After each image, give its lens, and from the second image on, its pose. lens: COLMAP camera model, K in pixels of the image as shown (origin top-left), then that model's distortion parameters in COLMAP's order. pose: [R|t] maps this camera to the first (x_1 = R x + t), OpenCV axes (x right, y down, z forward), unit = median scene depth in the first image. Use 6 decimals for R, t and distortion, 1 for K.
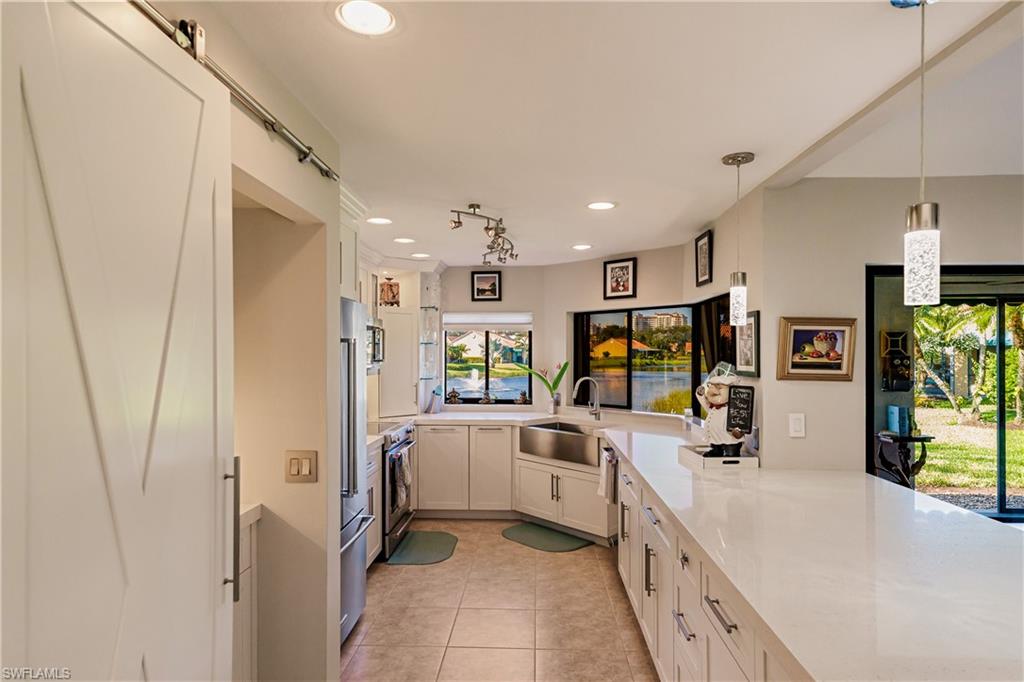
lens RADIAL K [[582.8, 0, 513.1], [0, 582.8, 350.6], [0, 0, 1]] dist [0.006127, 0.000361]
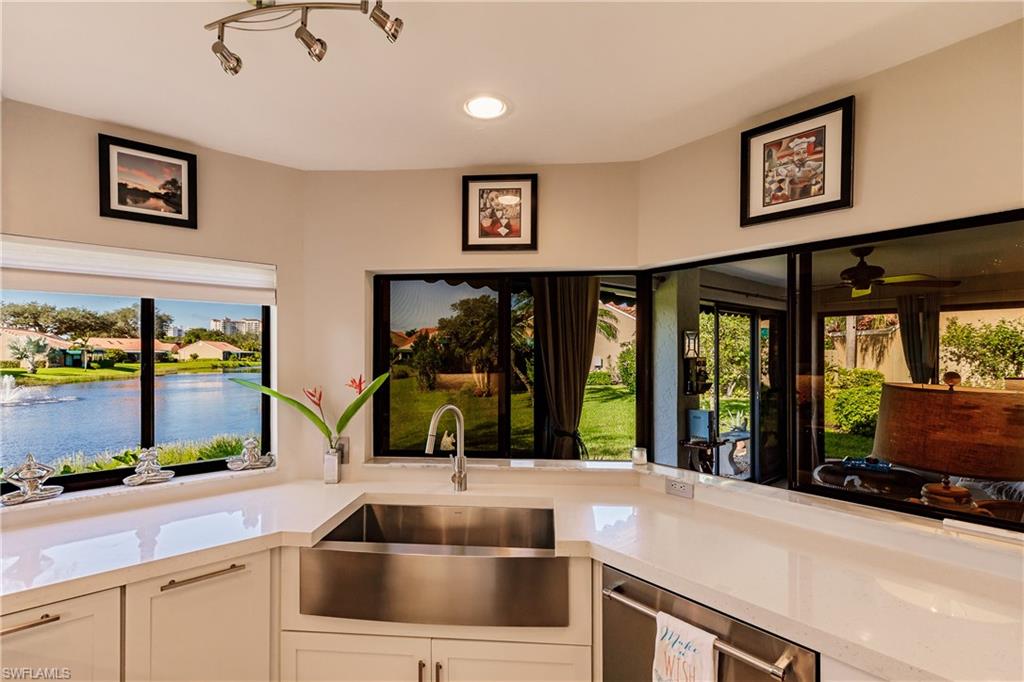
lens RADIAL K [[474.8, 0, 512.2], [0, 474.8, 354.3], [0, 0, 1]] dist [0.004551, 0.000409]
pose [[0.726284, -0.000938, 0.687394, -0.097347], [-0.000901, 0.999997, 0.002317, 0.003101], [-0.687394, -0.002301, 0.726281, 0.653099]]
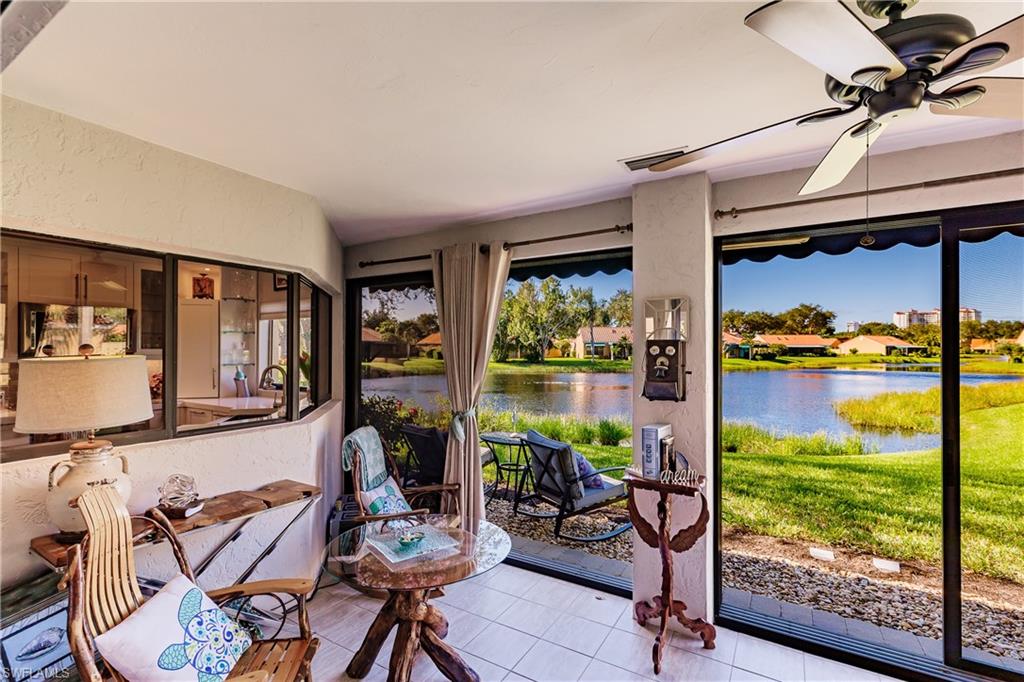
lens RADIAL K [[461.1, 0, 511.2], [0, 461.1, 349.2], [0, 0, 1]] dist [0.003601, 0.000275]
pose [[0.871834, 0.004203, -0.489783, 0.767387], [-0.002356, 0.999988, 0.004388, 0.015558], [0.489795, -0.002672, 0.871834, 0.535309]]
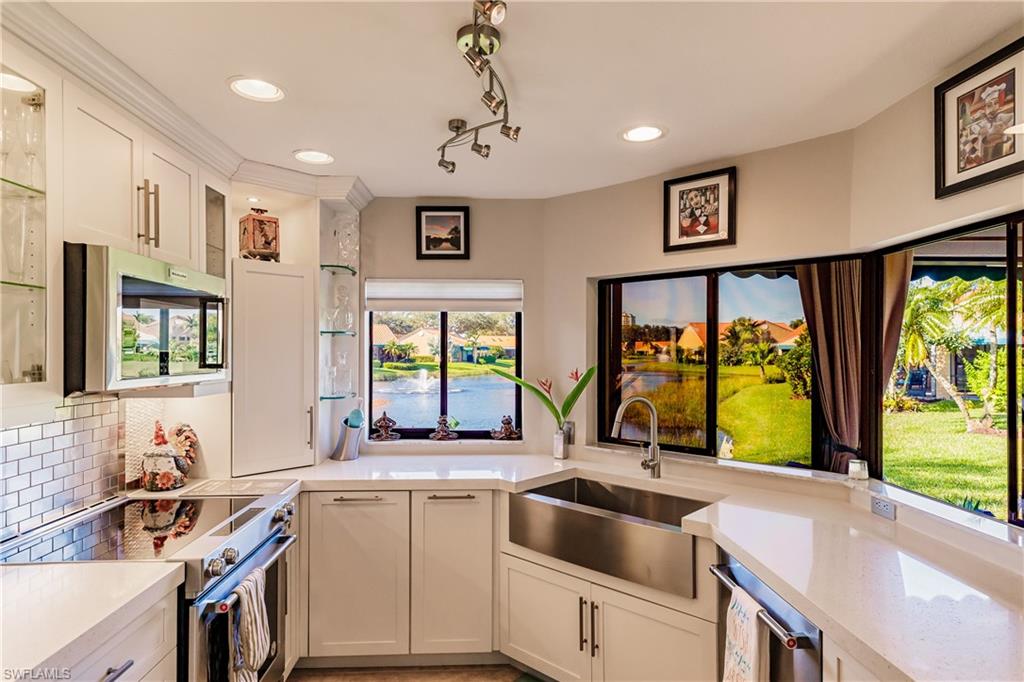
lens RADIAL K [[582.8, 0, 513.1], [0, 582.8, 350.6], [0, 0, 1]] dist [0.006127, 0.000361]
pose [[0.996222, 0.001799, 0.086819, -0.029243], [-0.001965, 0.999996, 0.001830, 0.003180], [-0.086815, -0.001993, 0.996222, 0.465354]]
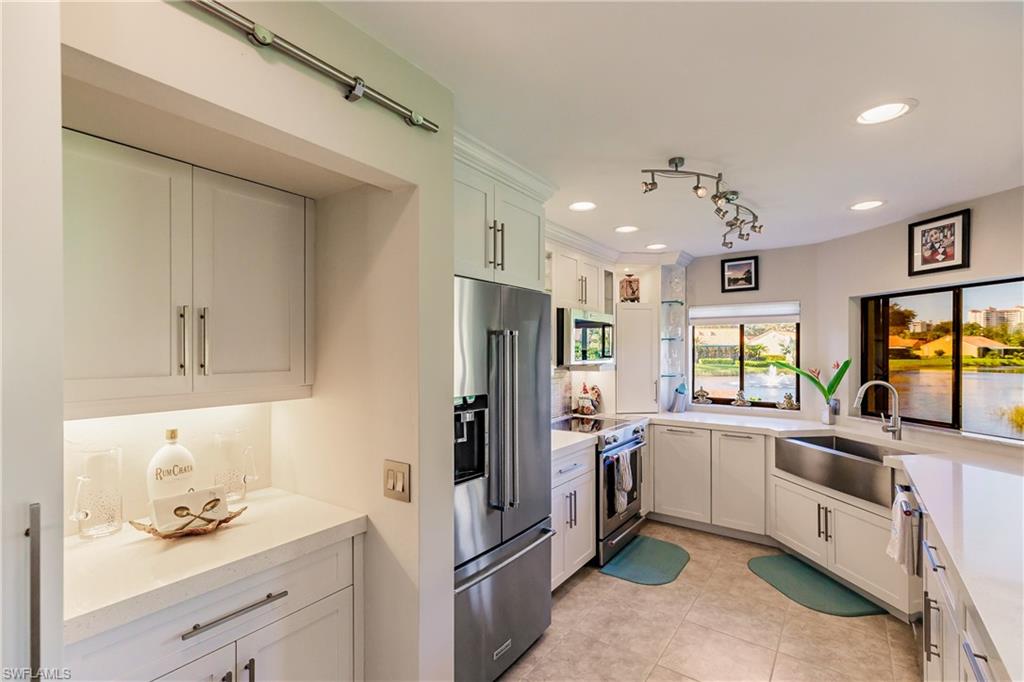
lens RADIAL K [[461.1, 0, 511.2], [0, 461.1, 349.2], [0, 0, 1]] dist [0.003601, 0.000275]
pose [[0.831280, -0.000687, -0.555853, 0.061860], [0.000629, 1.000000, -0.000295, 0.004414], [0.555854, -0.000104, 0.831280, 0.233030]]
